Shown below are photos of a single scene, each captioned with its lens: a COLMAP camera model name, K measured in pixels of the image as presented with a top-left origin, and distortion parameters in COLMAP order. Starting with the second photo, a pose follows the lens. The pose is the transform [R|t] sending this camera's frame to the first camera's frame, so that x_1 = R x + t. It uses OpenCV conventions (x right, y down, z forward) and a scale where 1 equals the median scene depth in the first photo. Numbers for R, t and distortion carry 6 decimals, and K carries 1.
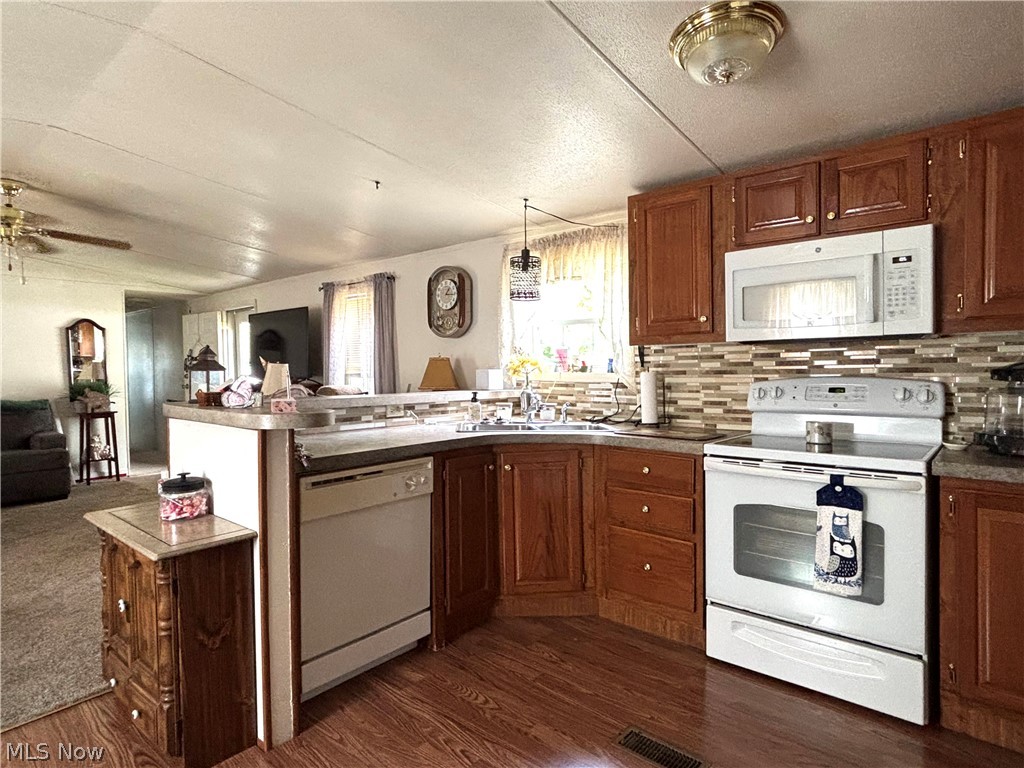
lens RADIAL K [[571.8, 0, 506.1], [0, 571.8, 376.7], [0, 0, 1]] dist [0.016595, -0.014470]
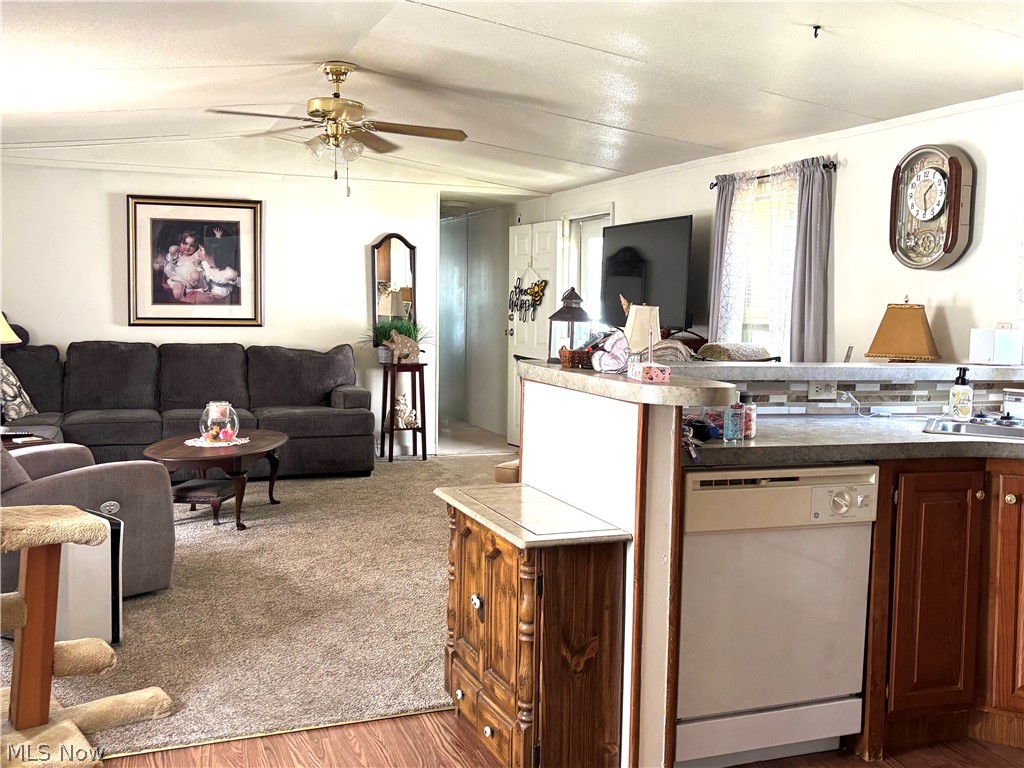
lens RADIAL K [[1059.2, 0, 529.4], [0, 1059.2, 370.8], [0, 0, 1]] dist [0.048513, 0.000000]
pose [[0.892938, 0.060655, -0.446074, 0.048298], [-0.040216, 0.997668, 0.055155, -0.016897], [0.448379, -0.031310, 0.893295, -0.239062]]
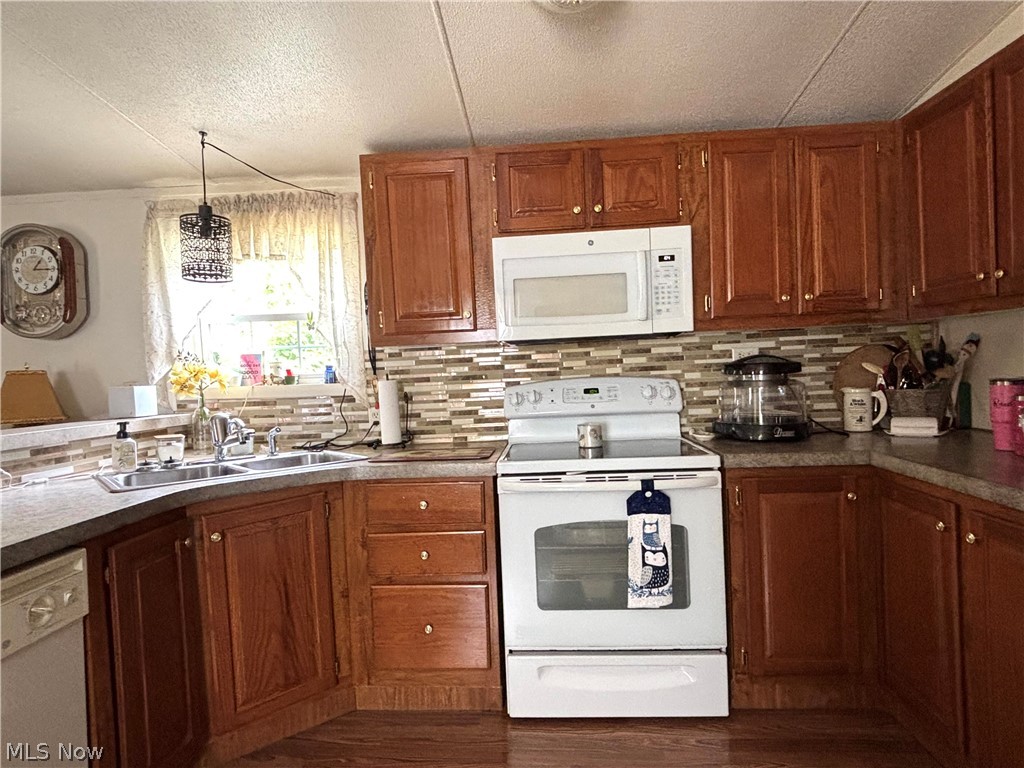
lens RADIAL K [[571.8, 0, 508.2], [0, 571.8, 383.6], [0, 0, 1]] dist [0.016595, -0.014470]
pose [[0.794956, -0.038026, 0.605475, -0.127958], [0.043645, 0.999032, 0.005439, -0.000694], [-0.605095, 0.022102, 0.795846, 0.309584]]
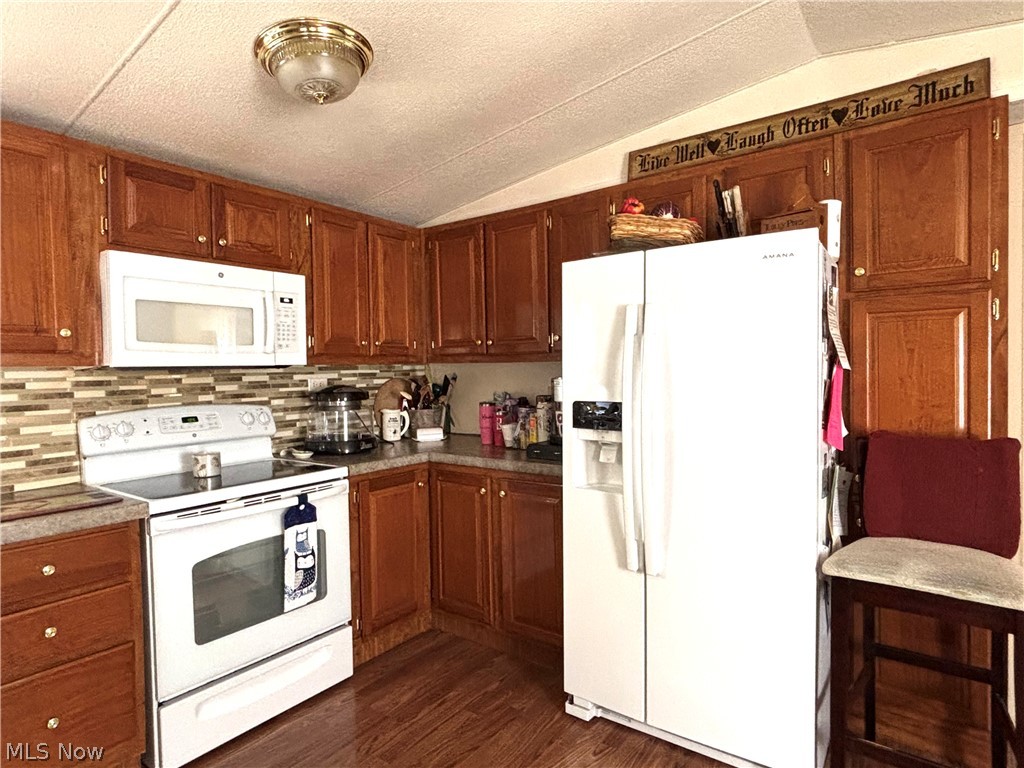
lens RADIAL K [[571.8, 0, 513.3], [0, 571.8, 380.2], [0, 0, 1]] dist [0.016595, -0.014470]
pose [[-0.074782, -0.006039, 0.997182, -0.417650], [0.035595, 0.999328, 0.008721, -0.031136], [-0.996564, 0.036147, -0.074517, 0.532987]]
